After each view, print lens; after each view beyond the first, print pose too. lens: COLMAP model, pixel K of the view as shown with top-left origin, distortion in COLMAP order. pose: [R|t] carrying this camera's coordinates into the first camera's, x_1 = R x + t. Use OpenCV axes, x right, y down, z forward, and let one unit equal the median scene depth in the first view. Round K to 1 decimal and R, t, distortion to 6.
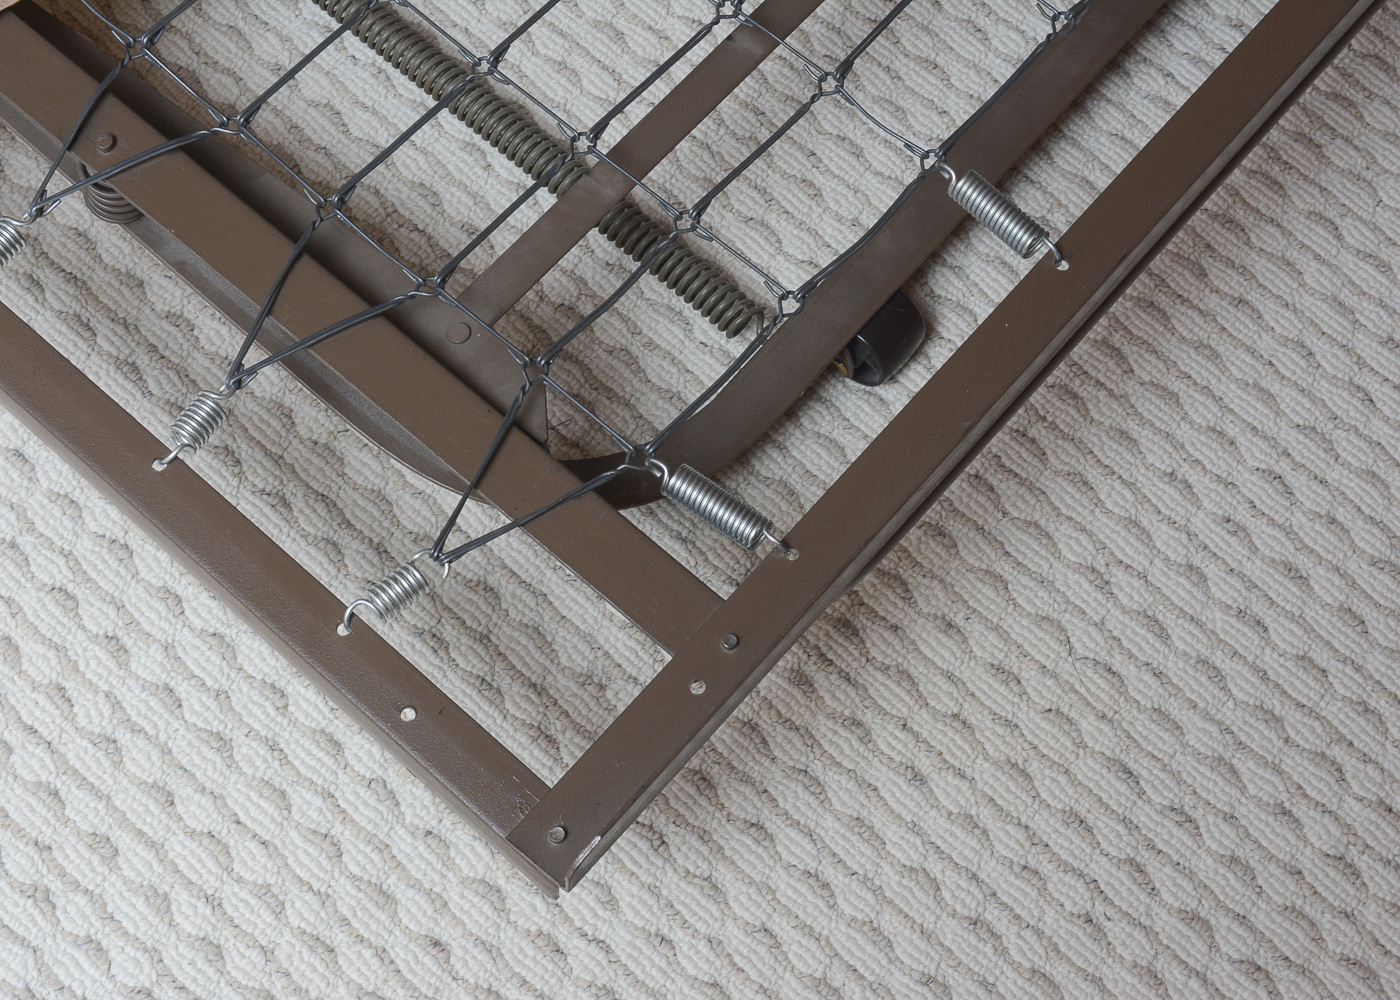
lens RADIAL K [[2577.3, 0, 702.1], [0, 2577.3, 502.0], [0, 0, 1]] dist [-0.028493, 0.000000]
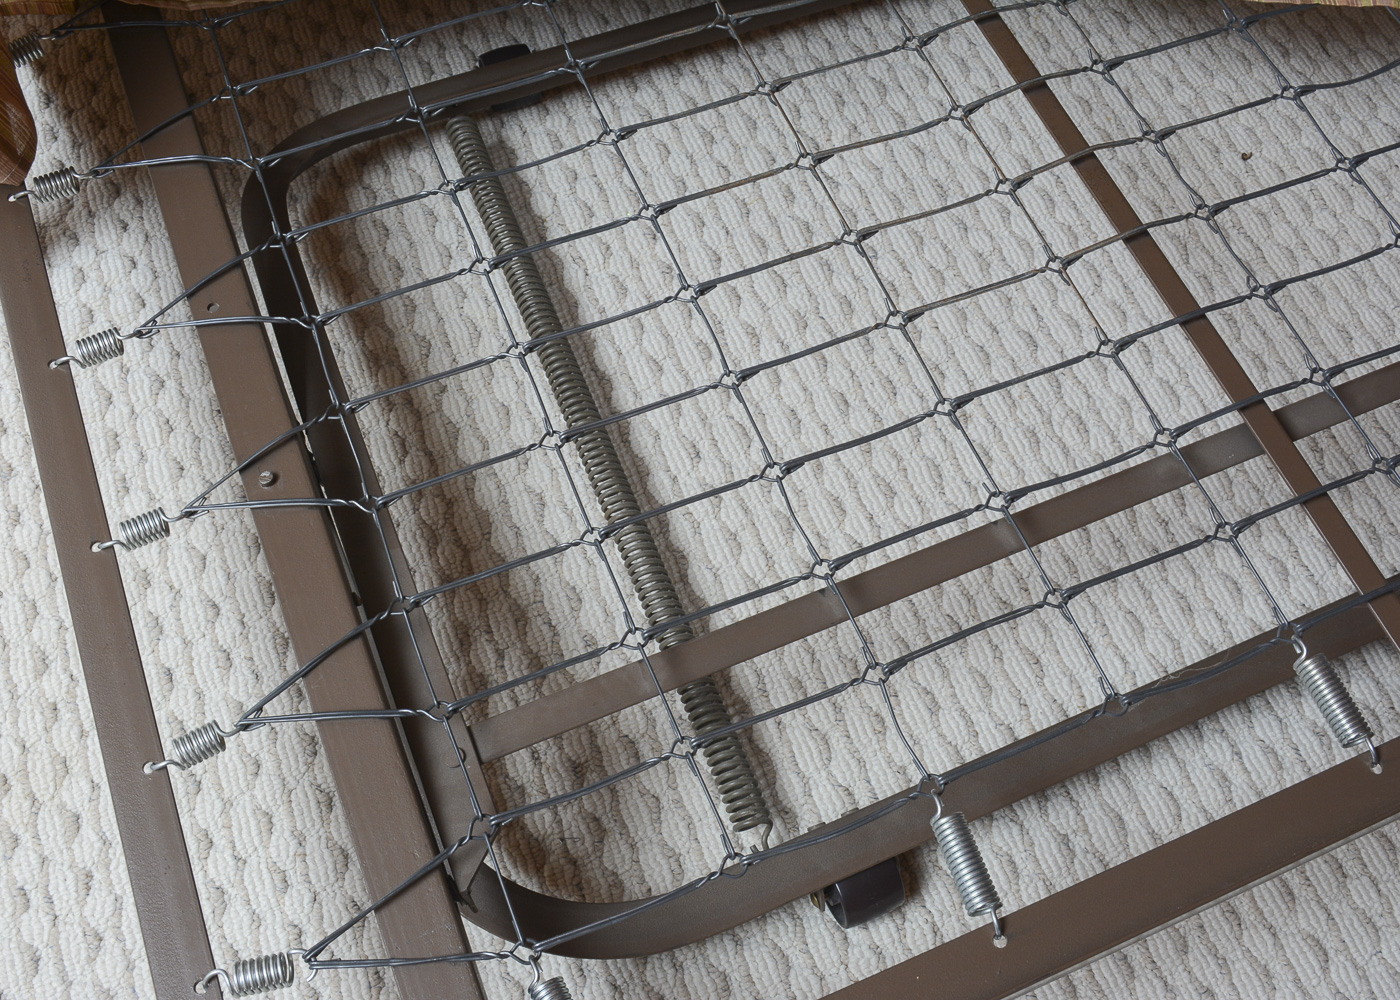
lens RADIAL K [[1487.0, 0, 700.6], [0, 1487.0, 505.1], [0, 0, 1]] dist [-0.062820, 0.000000]
pose [[0.889077, 0.374154, -0.263724, 0.111102], [-0.393624, 0.918978, -0.023216, -0.169096], [0.233670, 0.124449, 0.964319, 0.354915]]
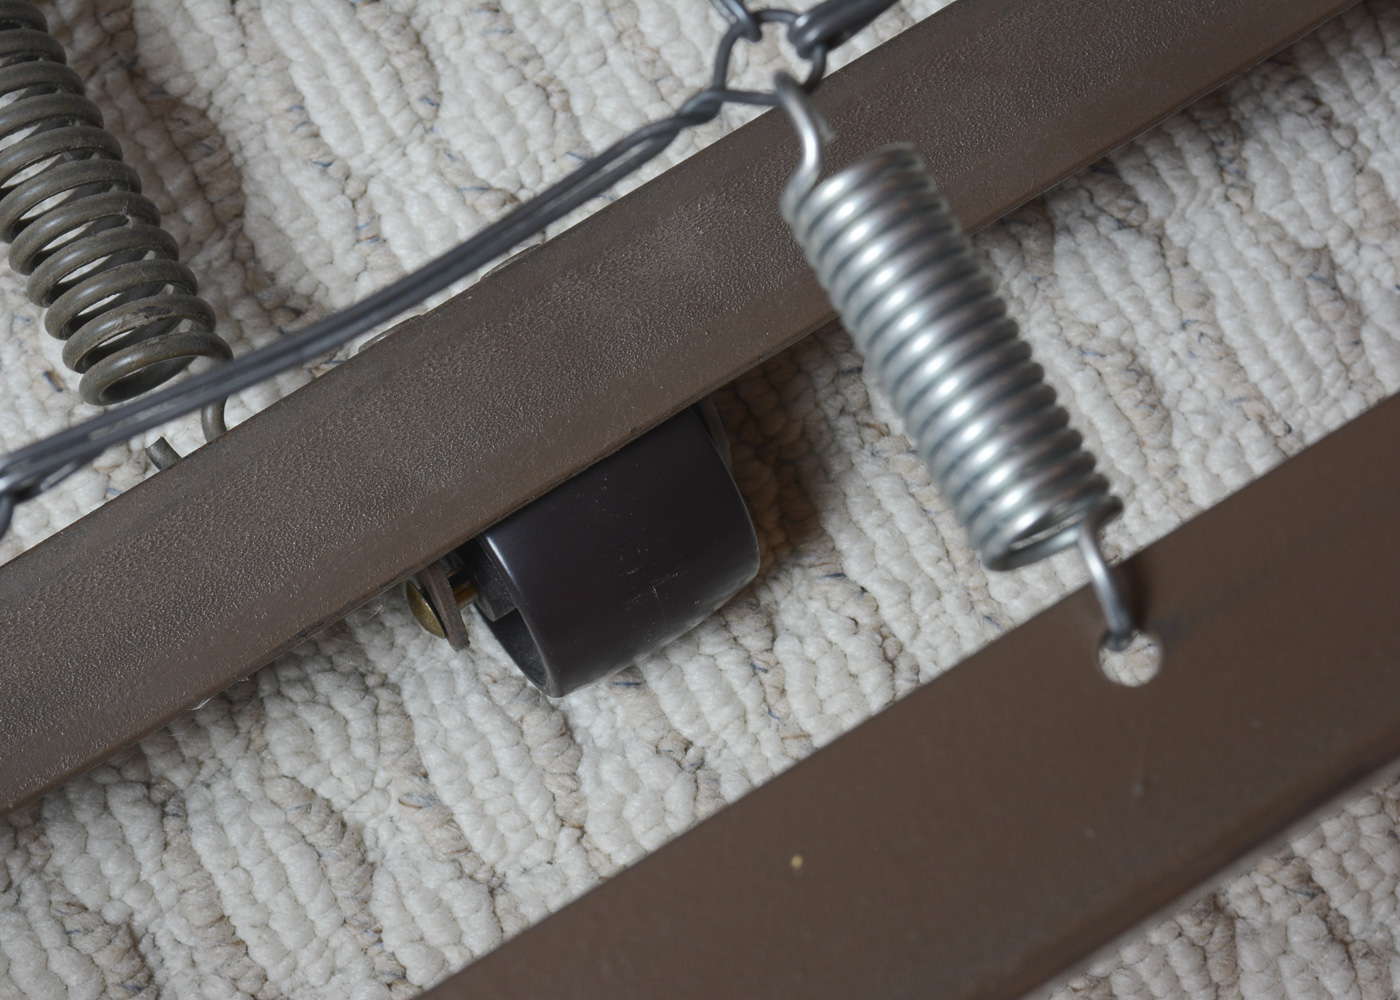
lens RADIAL K [[3332.1, 0, 699.0], [0, 3332.1, 499.9], [0, 0, 1]] dist [0.040299, 0.000000]
pose [[0.952315, 0.284990, -0.108981, 0.117737], [-0.267958, 0.951995, 0.147997, -0.124993], [0.145927, -0.111738, 0.982965, 0.625292]]
